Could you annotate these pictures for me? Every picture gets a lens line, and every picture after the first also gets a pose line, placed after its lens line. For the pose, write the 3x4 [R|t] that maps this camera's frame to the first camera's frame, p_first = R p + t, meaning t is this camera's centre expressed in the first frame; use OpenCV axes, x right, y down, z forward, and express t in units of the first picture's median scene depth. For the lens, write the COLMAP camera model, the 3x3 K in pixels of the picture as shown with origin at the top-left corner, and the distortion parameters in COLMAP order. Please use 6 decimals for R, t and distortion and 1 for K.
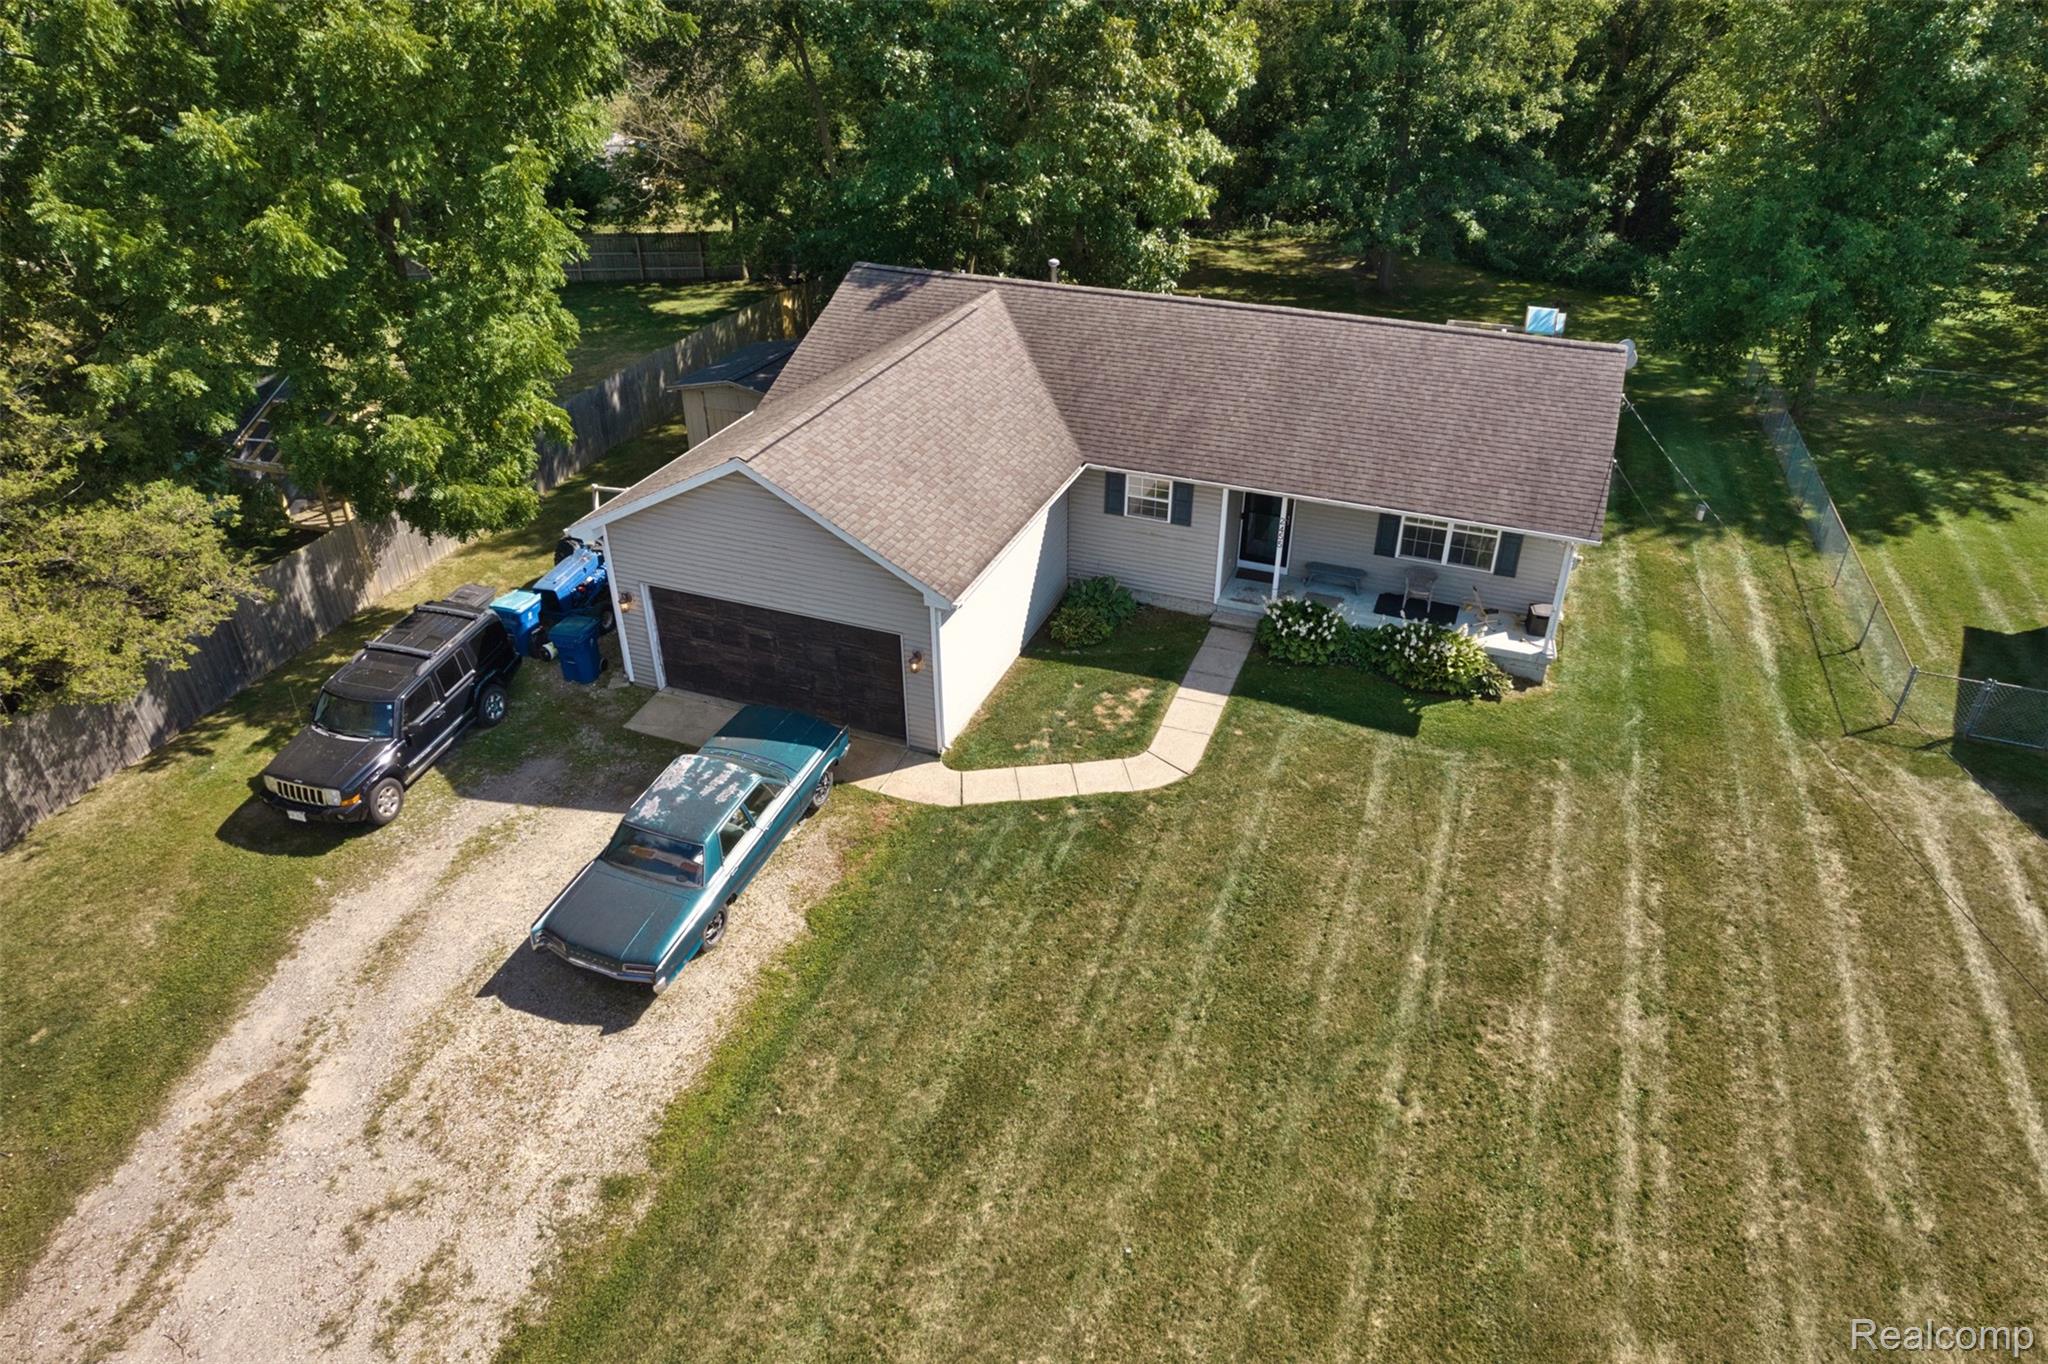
lens RADIAL K [[1311.5, 0, 1039.9], [0, 1311.5, 696.6], [0, 0, 1]] dist [-0.070676, 0.064655]
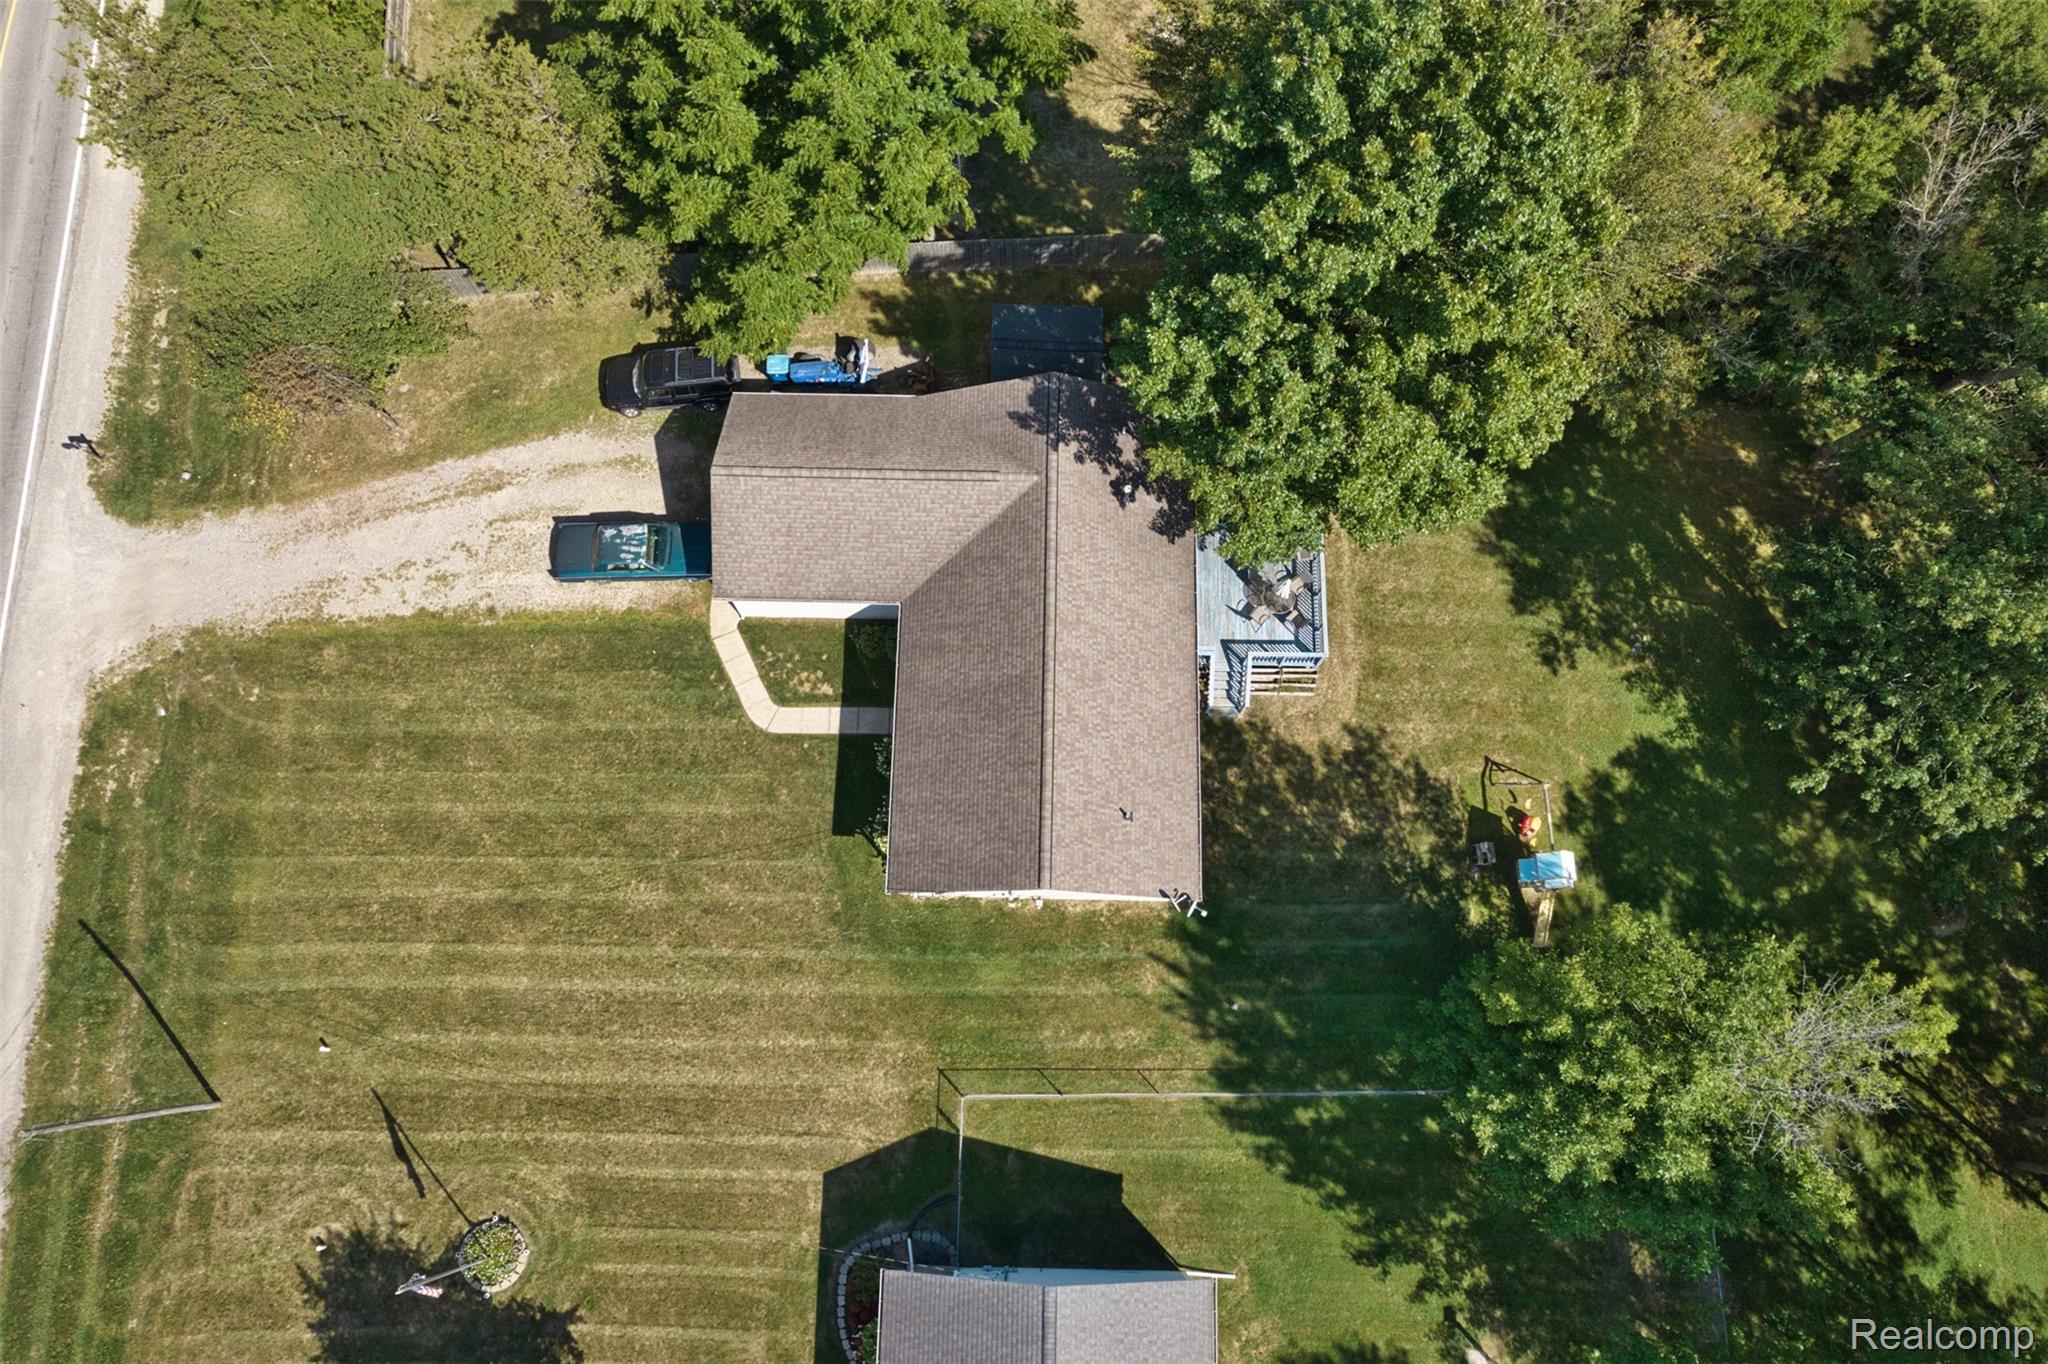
lens RADIAL K [[1302.2, 0, 1034.9], [0, 1302.2, 736.9], [0, 0, 1]] dist [-0.026742, 0.001580]
pose [[0.333916, 0.909428, -0.247874, 0.741225], [-0.501198, 0.394013, 0.770425, -1.652399], [0.798311, -0.133024, 0.587370, 0.147918]]
